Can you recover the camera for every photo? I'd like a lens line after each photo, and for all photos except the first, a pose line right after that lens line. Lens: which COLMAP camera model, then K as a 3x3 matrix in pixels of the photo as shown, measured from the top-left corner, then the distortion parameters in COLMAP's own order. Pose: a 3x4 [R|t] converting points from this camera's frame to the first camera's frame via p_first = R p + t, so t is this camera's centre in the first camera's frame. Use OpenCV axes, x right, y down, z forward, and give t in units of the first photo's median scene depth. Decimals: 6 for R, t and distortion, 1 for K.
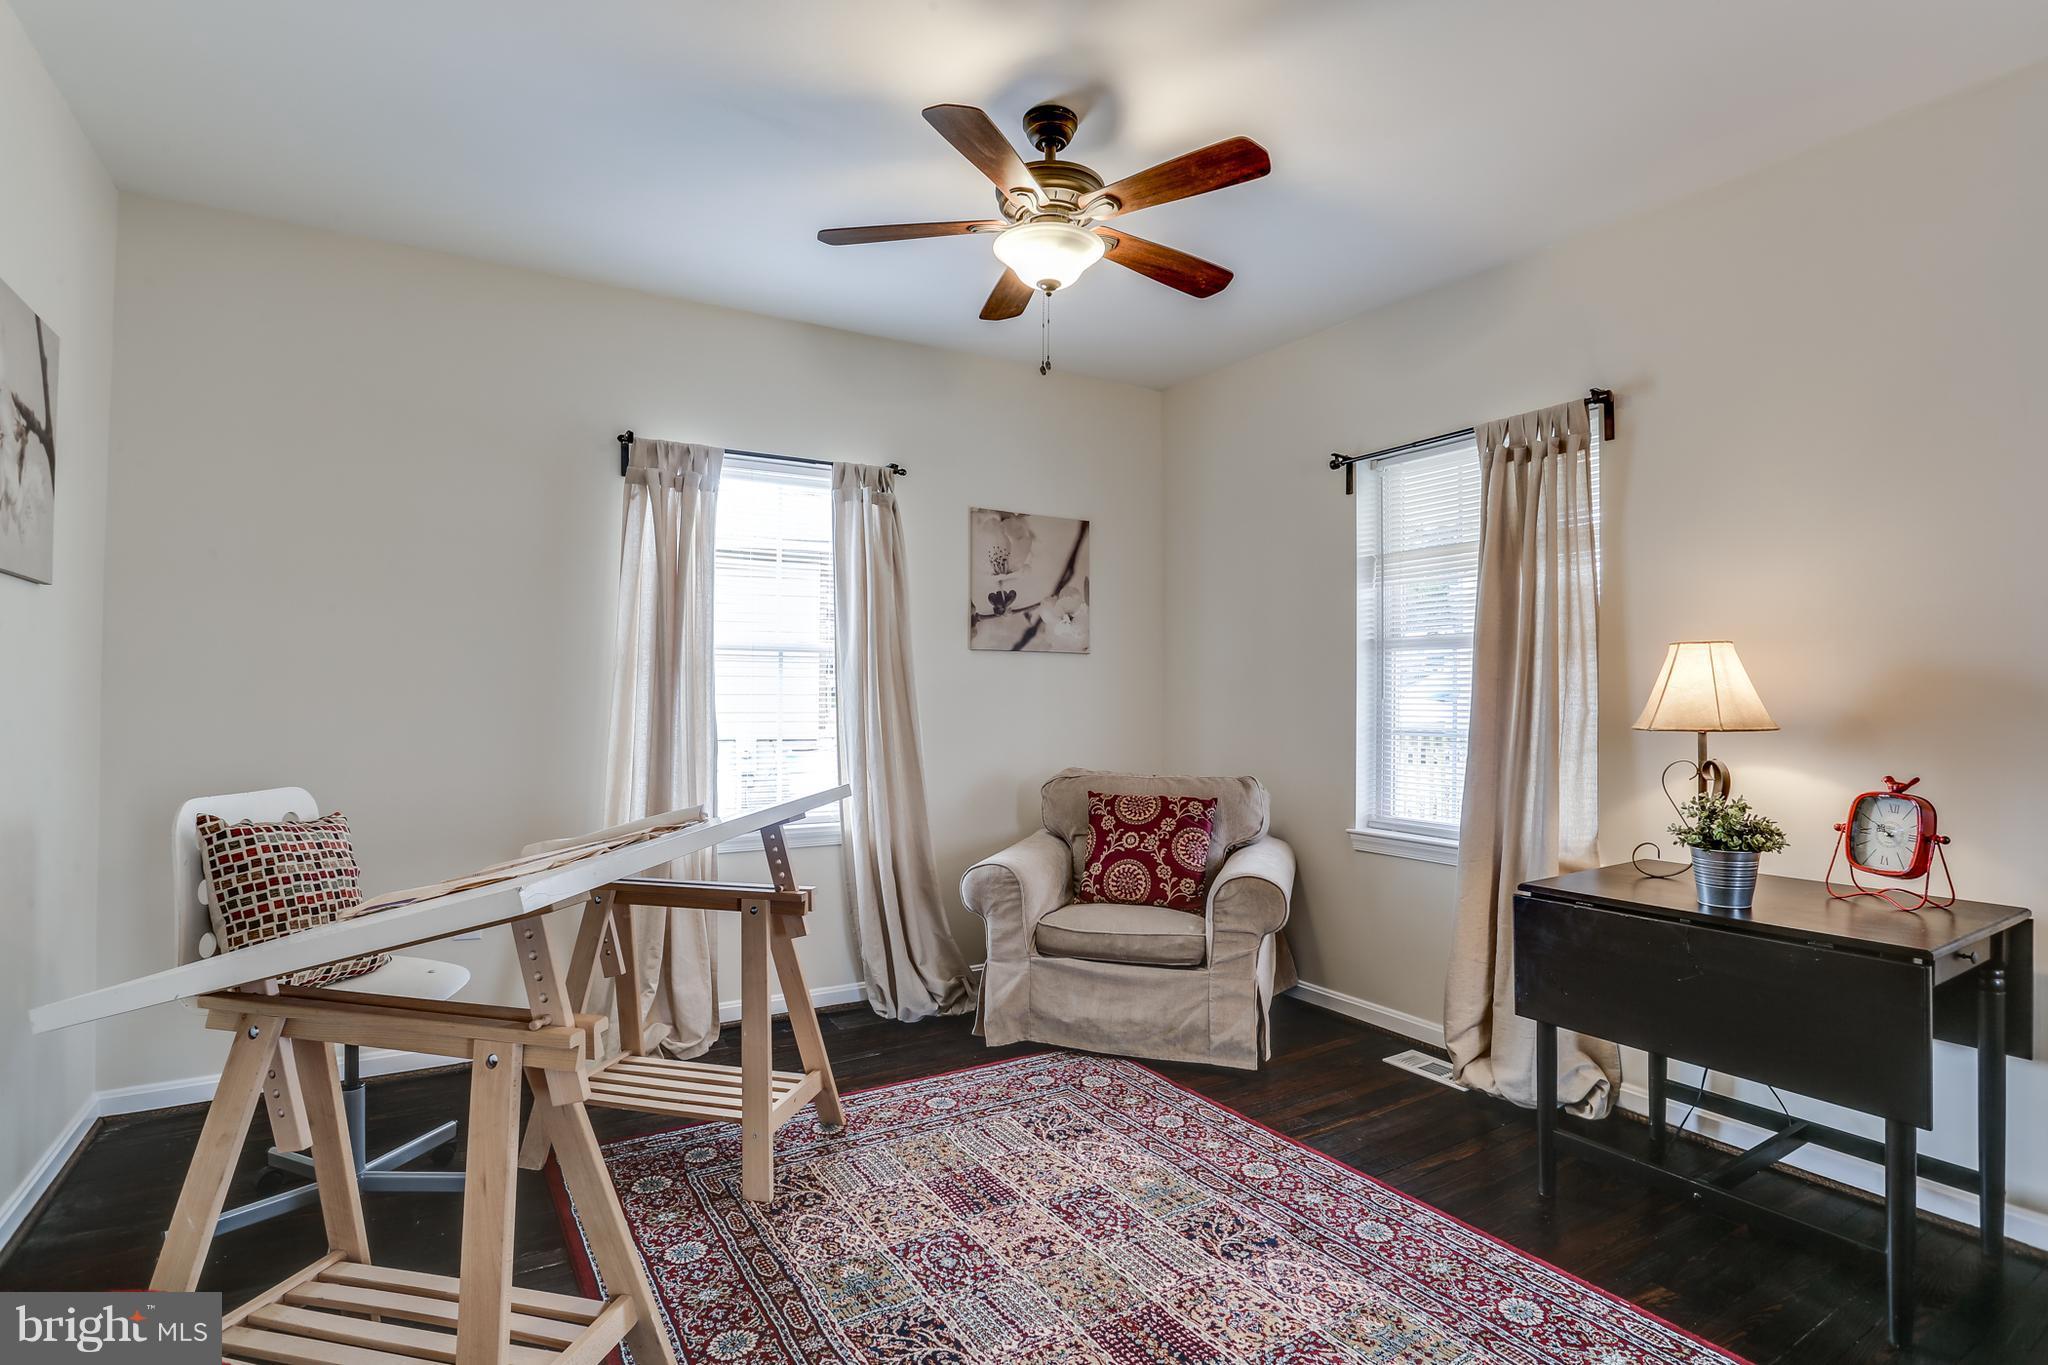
lens RADIAL K [[1016.2, 0, 1007.0], [0, 1016.2, 685.3], [0, 0, 1]] dist [-0.041800, 0.012867]
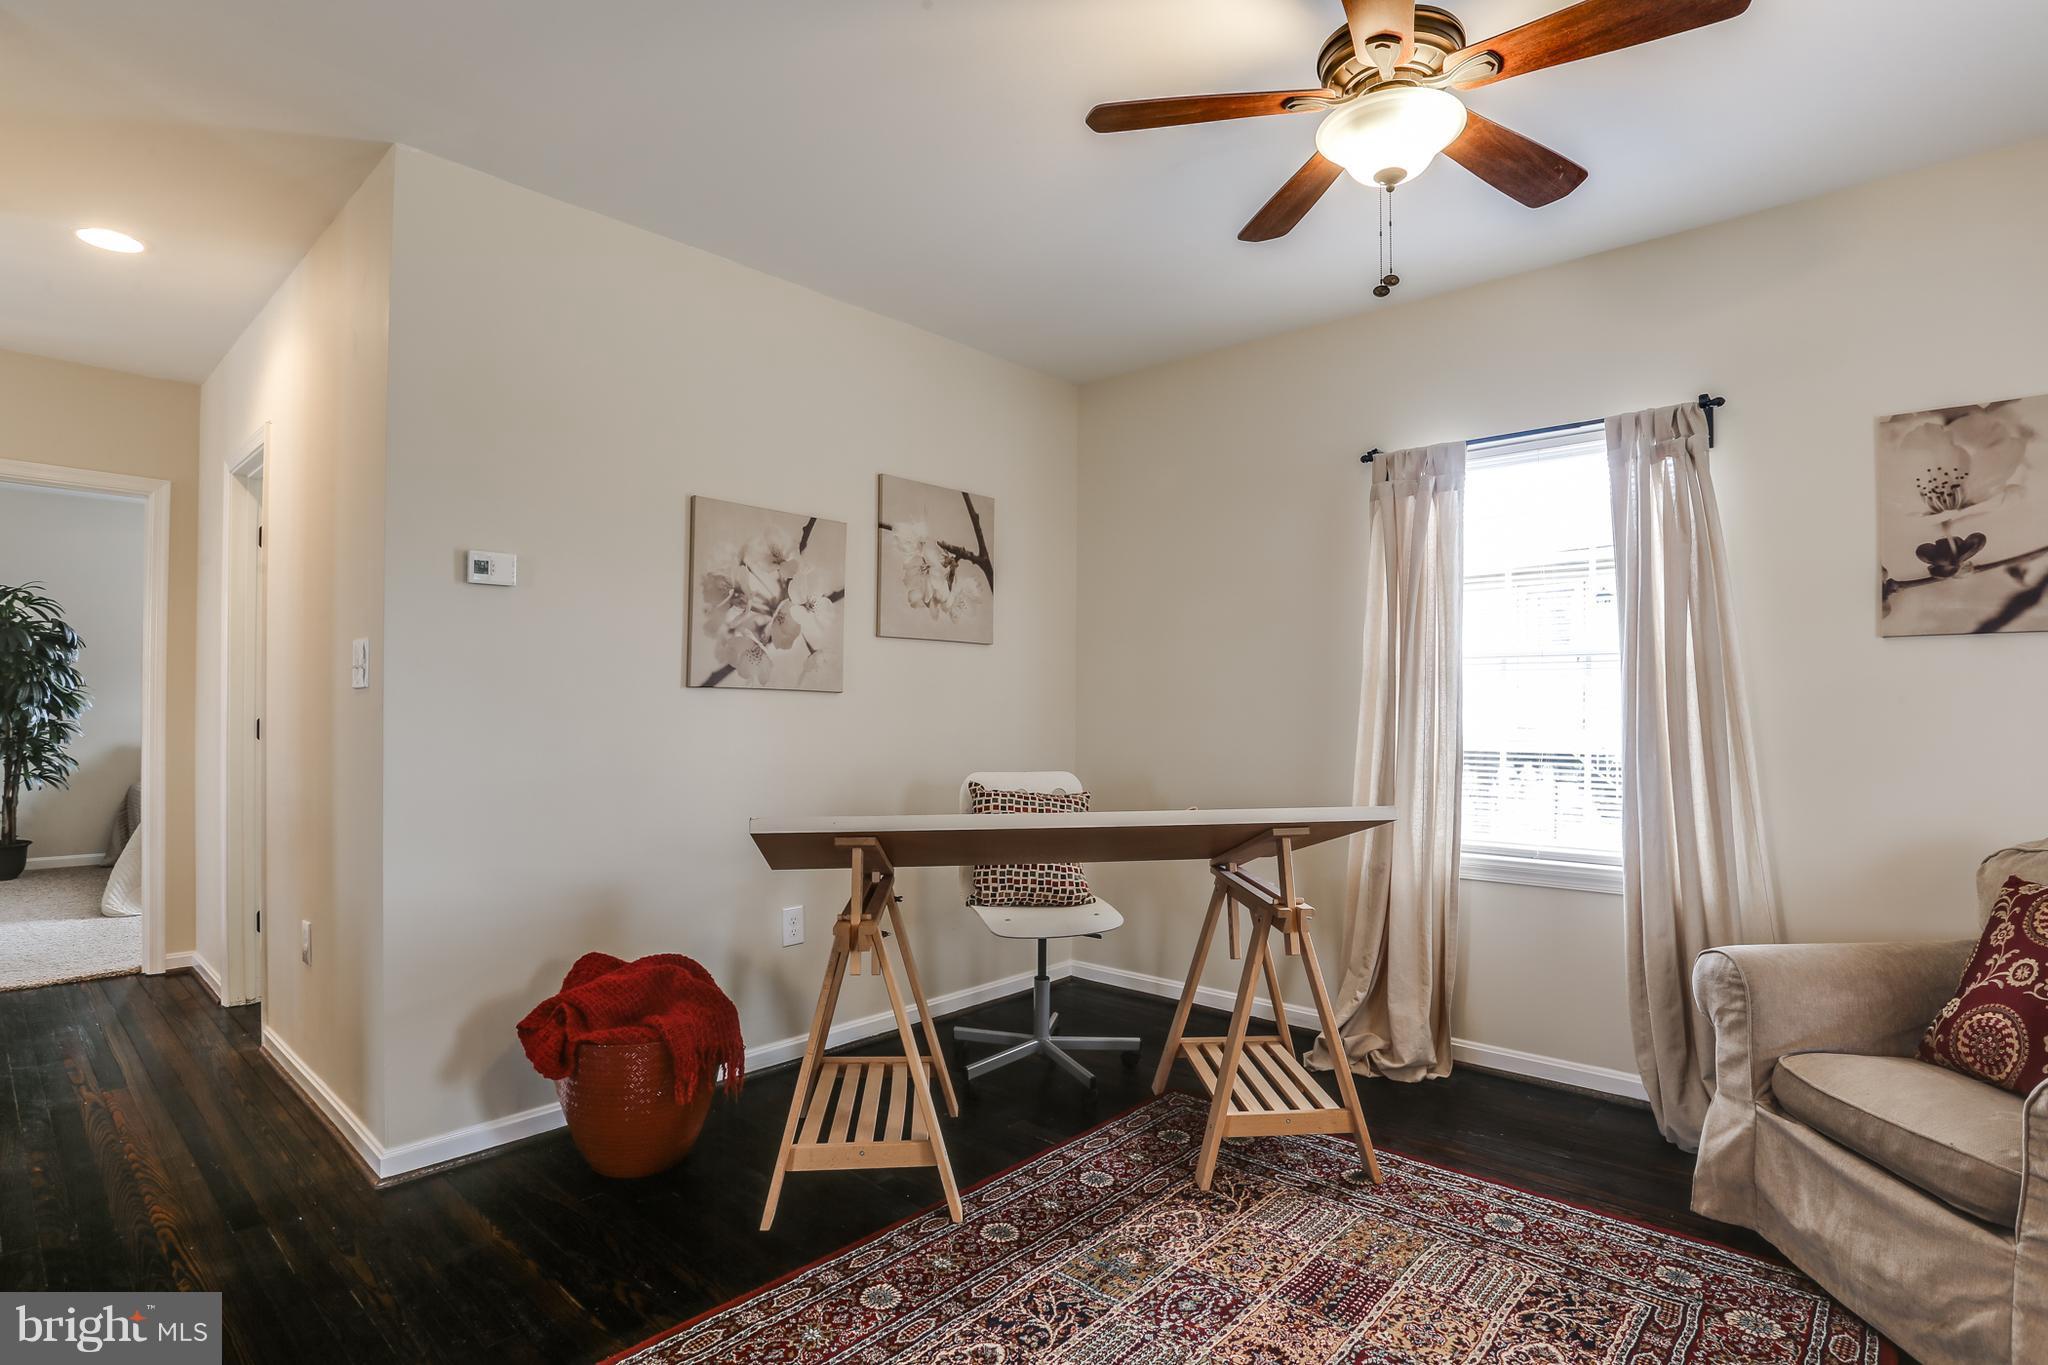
lens RADIAL K [[1016.2, 0, 1024.1], [0, 1016.2, 702.5], [0, 0, 1]] dist [-0.041800, 0.012867]
pose [[0.298925, -0.008770, -0.954236, 0.498016], [0.008045, 0.999945, -0.006670, 0.007990], [0.954243, -0.005683, 0.298979, 0.358155]]
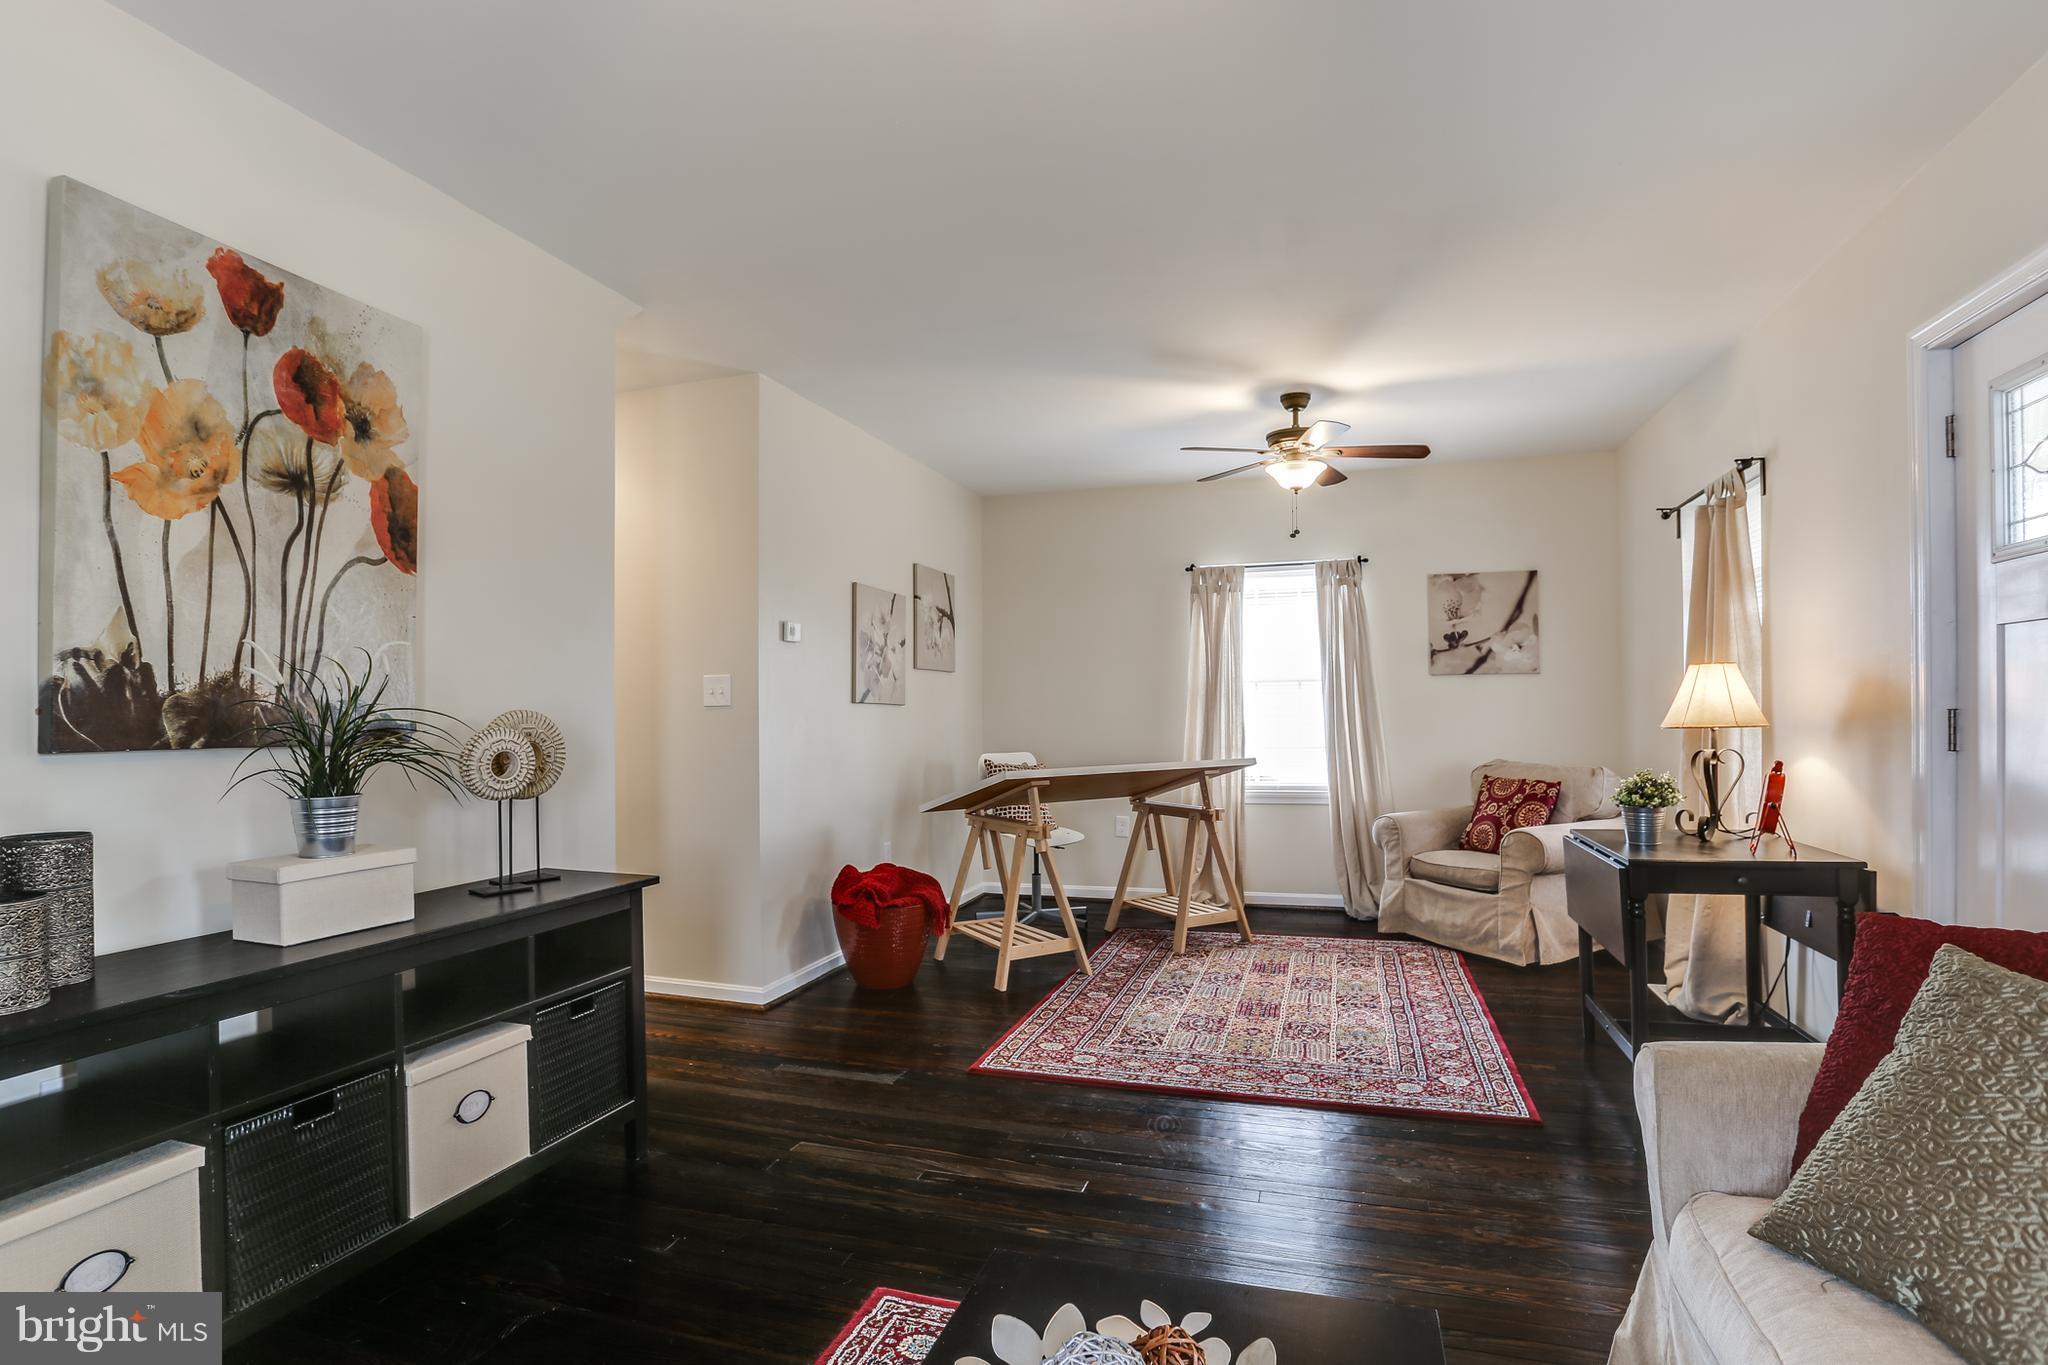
lens RADIAL K [[1016.2, 0, 1031.1], [0, 1016.2, 710.4], [0, 0, 1]] dist [-0.041800, 0.012867]
pose [[0.670873, -0.012717, -0.741463, 0.783455], [0.022197, 0.999749, 0.002936, -0.002753], [0.741240, -0.018428, 0.670987, -0.443119]]
